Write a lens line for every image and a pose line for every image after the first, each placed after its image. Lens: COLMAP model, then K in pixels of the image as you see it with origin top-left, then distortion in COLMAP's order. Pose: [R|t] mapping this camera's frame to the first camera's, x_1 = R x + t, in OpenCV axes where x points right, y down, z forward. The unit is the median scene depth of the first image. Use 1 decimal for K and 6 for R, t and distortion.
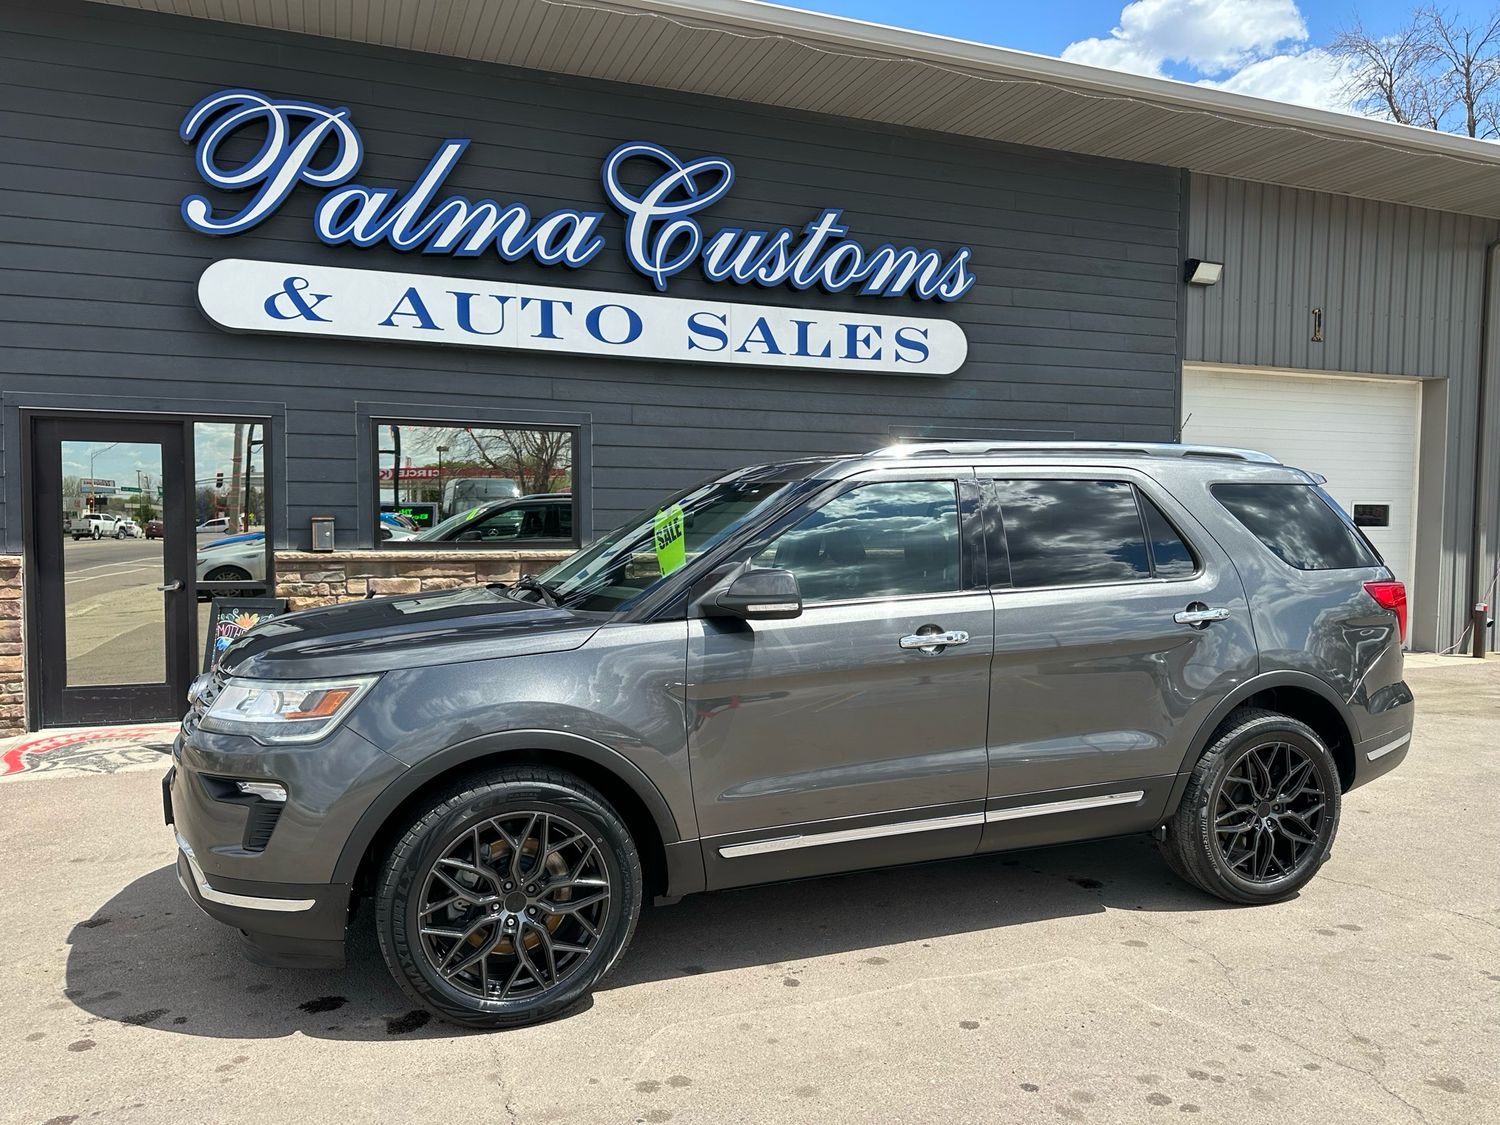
lens RADIAL K [[1082.2, 0, 754.1], [0, 1082.2, 593.8], [0, 0, 1]] dist [0.070760, -0.098271]
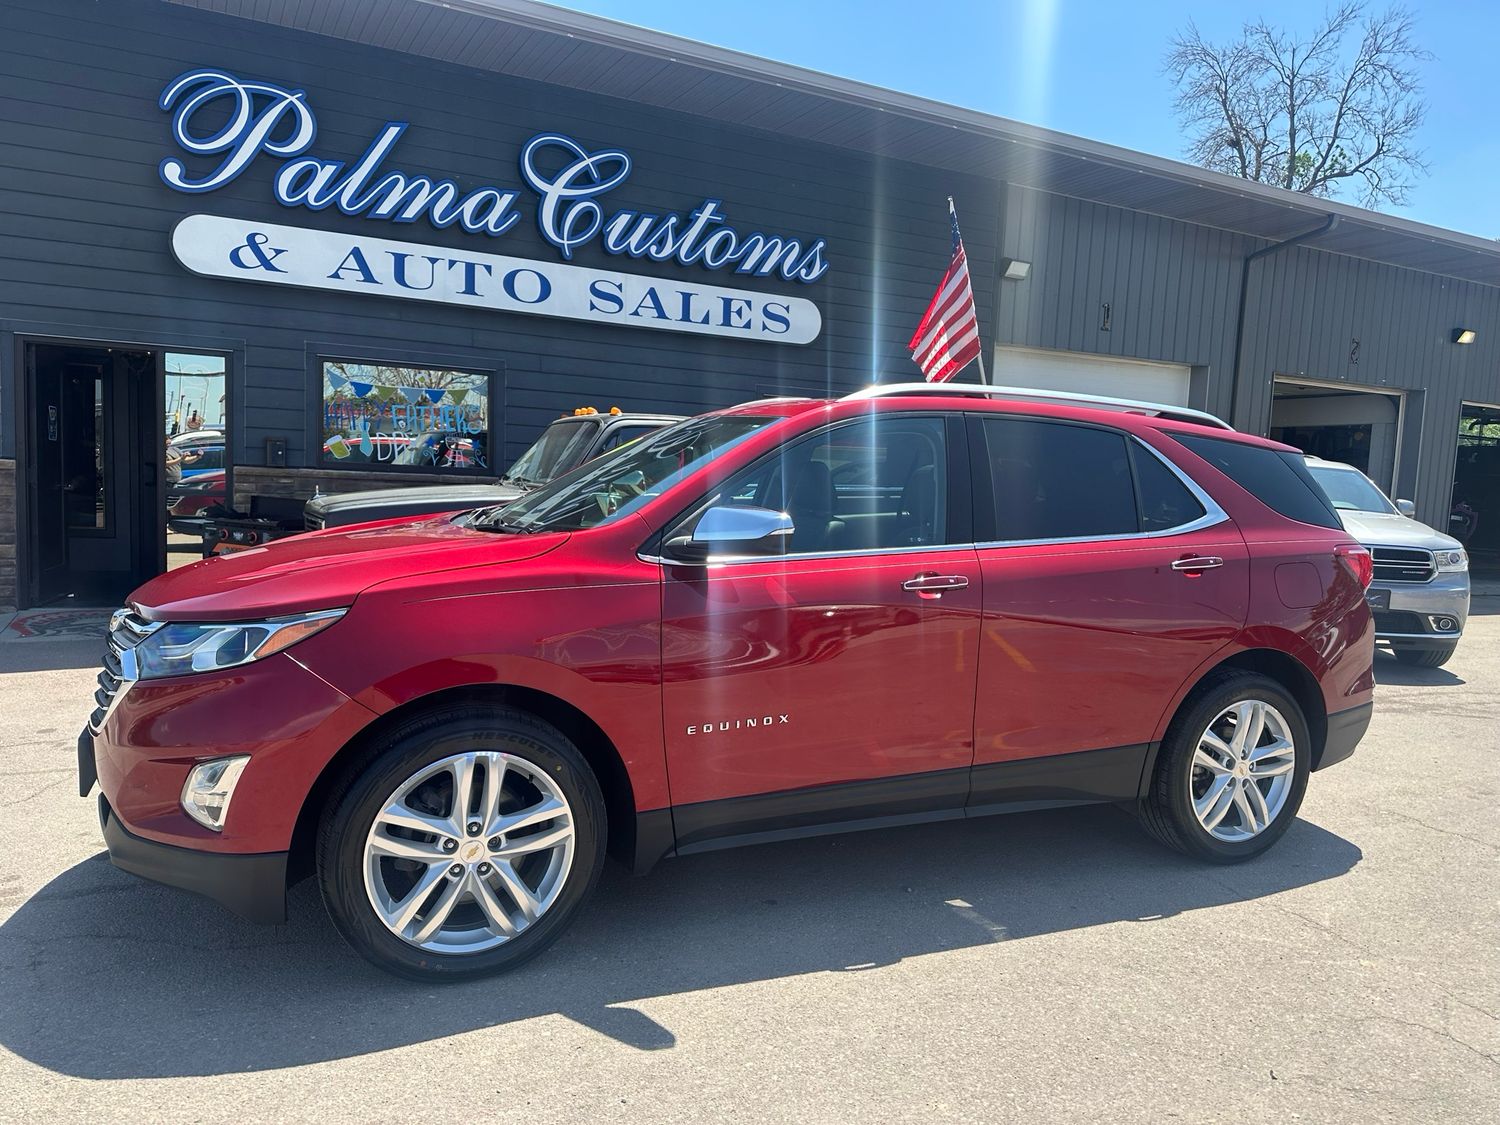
lens RADIAL K [[1082.2, 0, 764.9], [0, 1082.2, 594.2], [0, 0, 1]] dist [0.070760, -0.098271]
pose [[0.991599, 0.022301, 0.127409, -0.015567], [-0.027402, 0.998886, 0.038425, 0.035292], [-0.126410, -0.041593, 0.991106, -0.228137]]
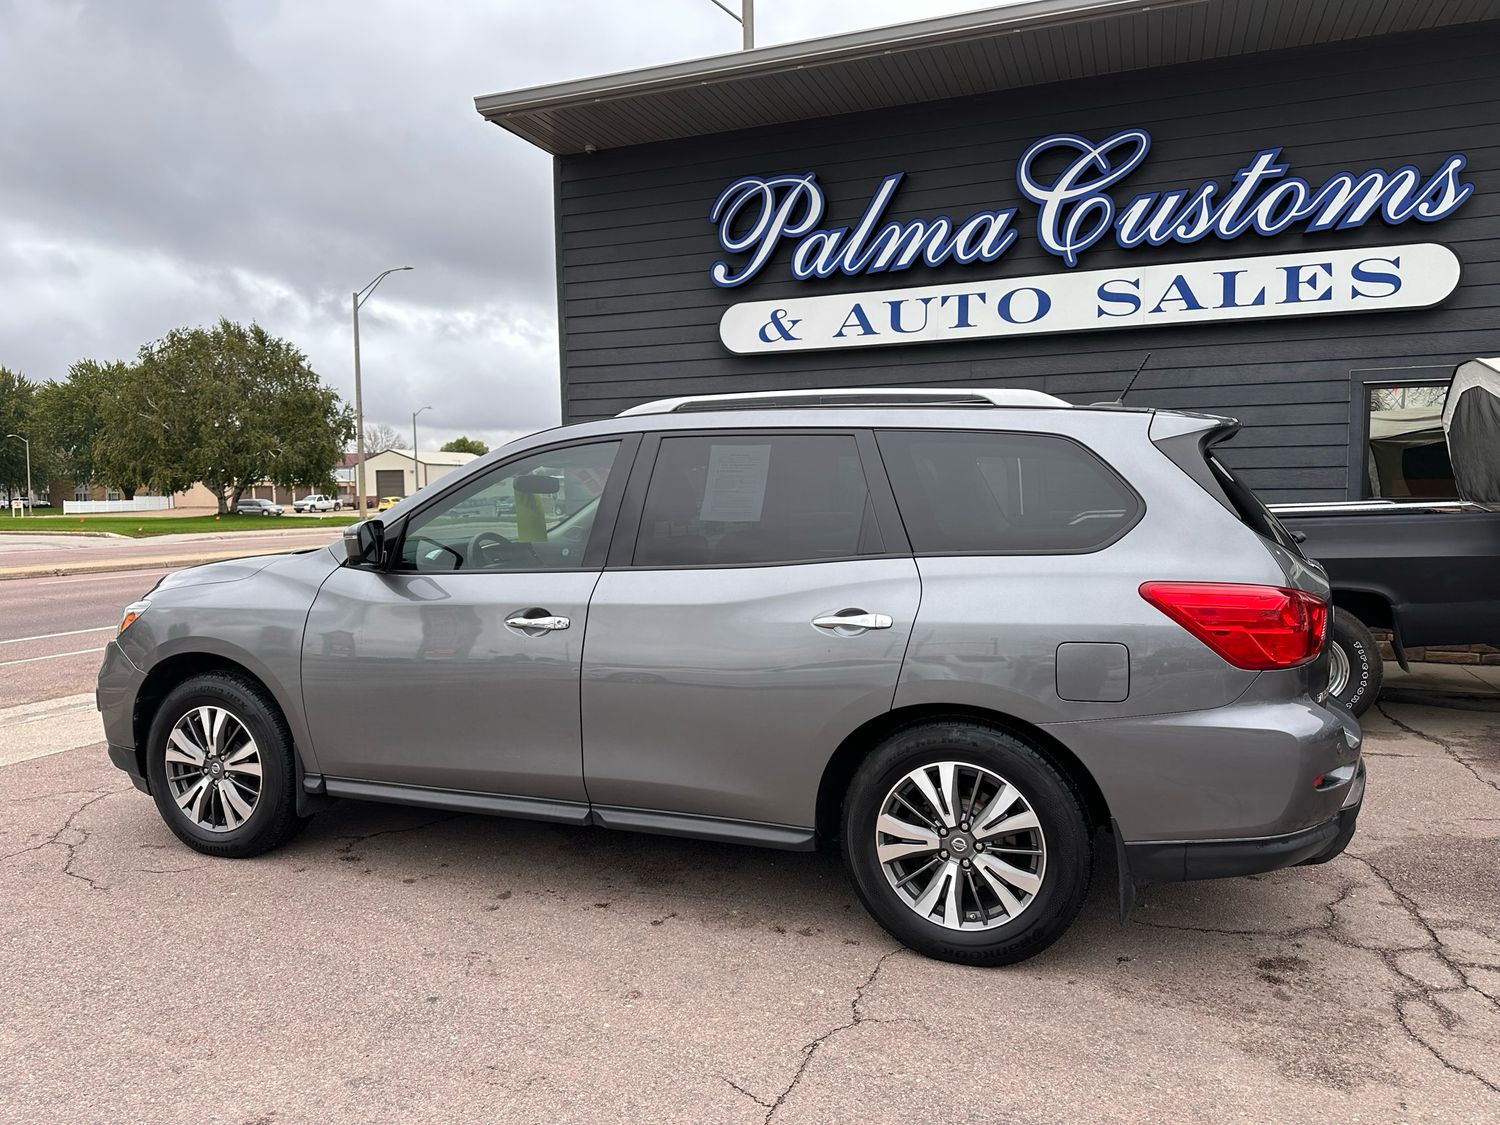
lens RADIAL K [[1082.2, 0, 736.4], [0, 1082.2, 583.3], [0, 0, 1]] dist [0.070760, -0.098271]
pose [[0.726587, 0.040020, -0.685908, 0.429181], [-0.028426, 0.999198, 0.028187, 0.012060], [0.686486, -0.000982, 0.727142, -0.013115]]
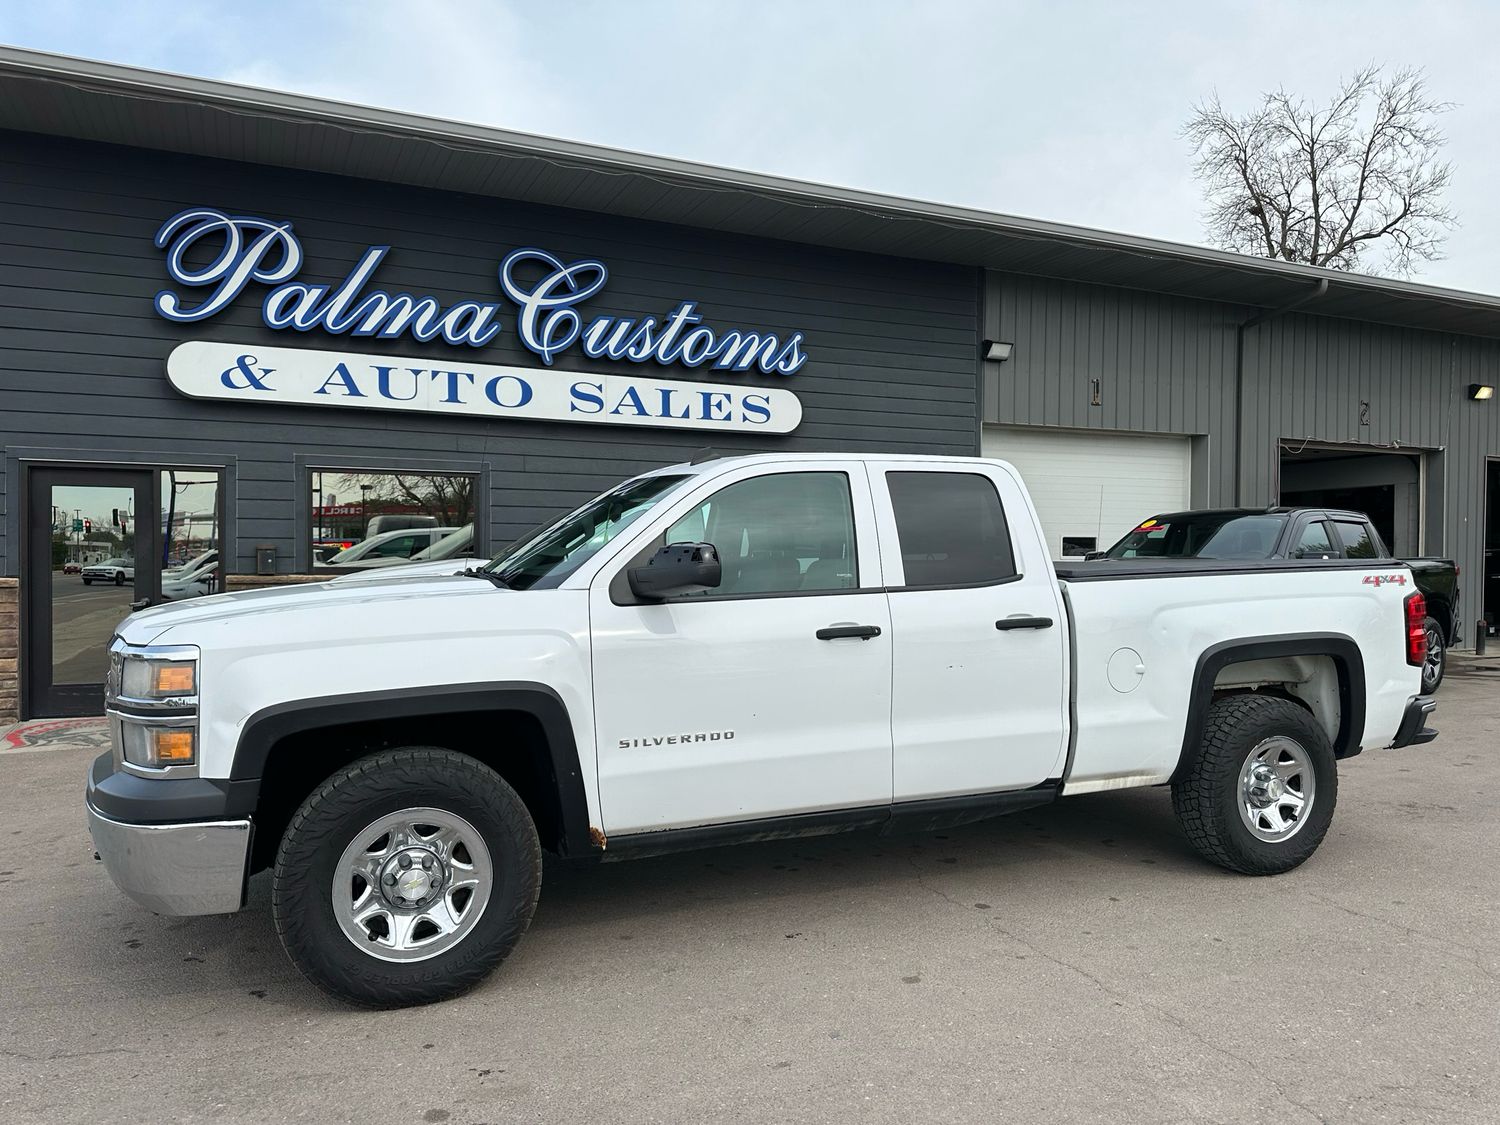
lens RADIAL K [[1082.2, 0, 767.0], [0, 1082.2, 592.1], [0, 0, 1]] dist [0.070760, -0.098271]
pose [[0.997354, -0.004238, 0.072580, 0.073225], [0.006803, 0.999360, -0.035128, 0.025990], [-0.072385, 0.035529, 0.996744, -0.249724]]
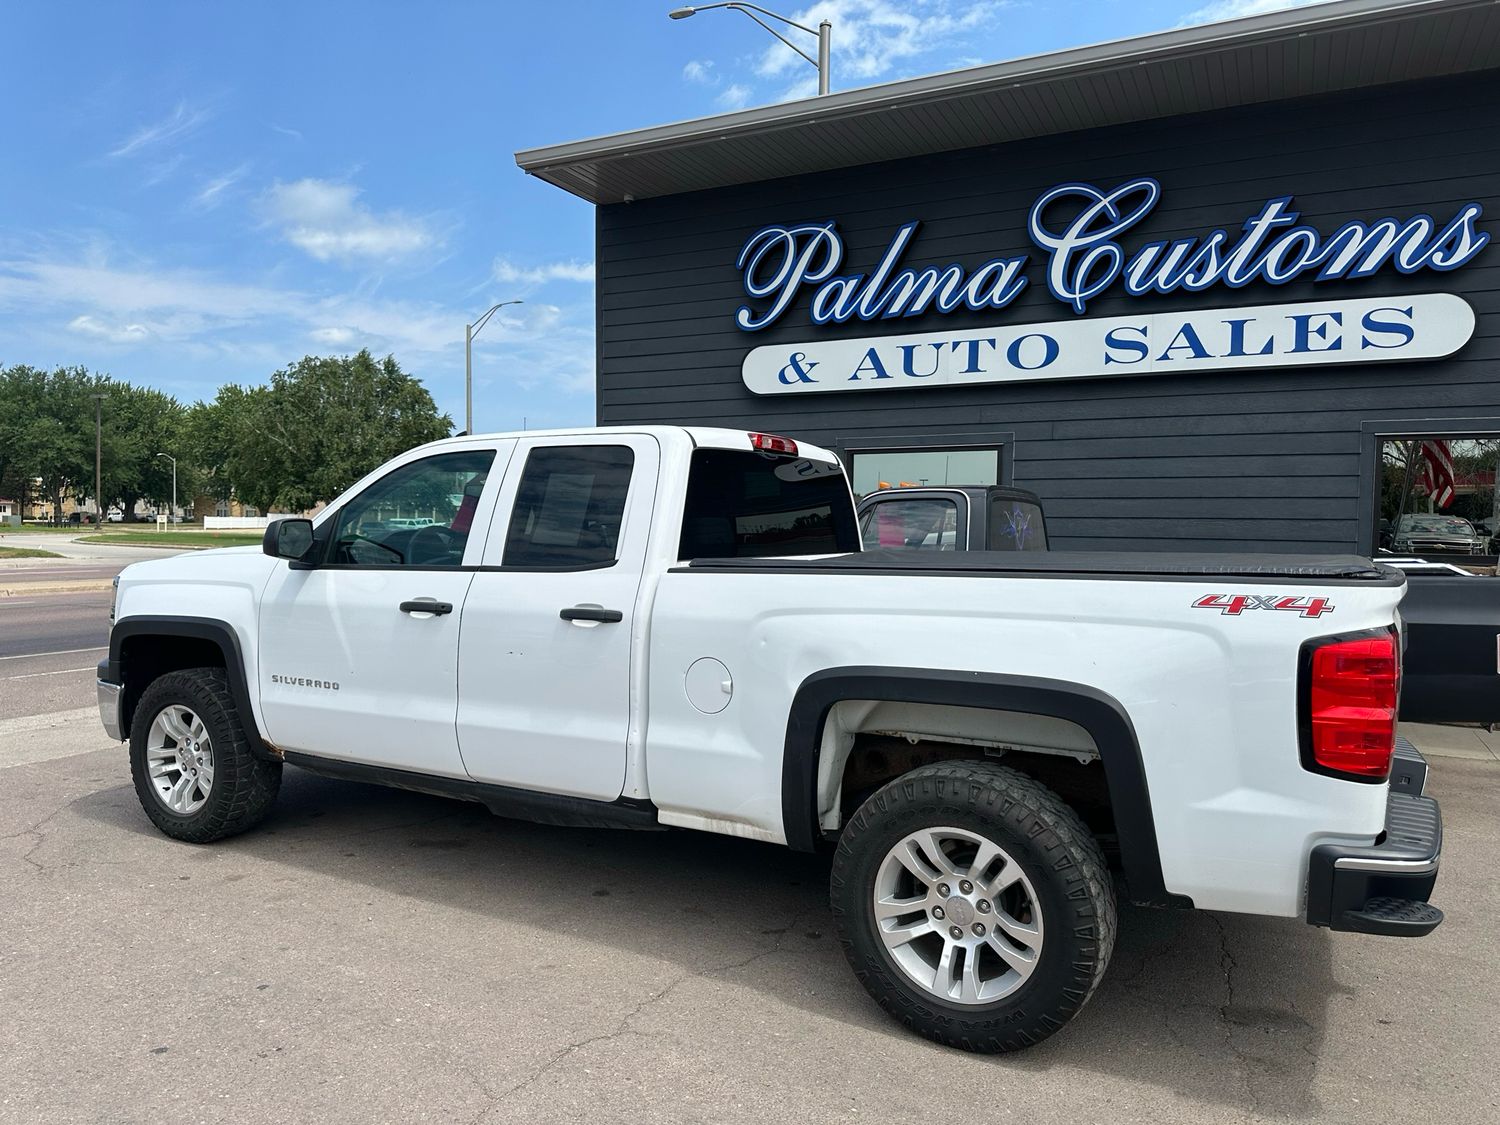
lens RADIAL K [[1085.7, 0, 727.9], [0, 1085.7, 587.9], [0, 0, 1]] dist [0.061228, -0.084999]
pose [[0.646837, 0.045816, -0.761250, 0.530560], [-0.057469, 0.998284, 0.011250, -0.000173], [0.760459, 0.036471, 0.648360, 0.039358]]
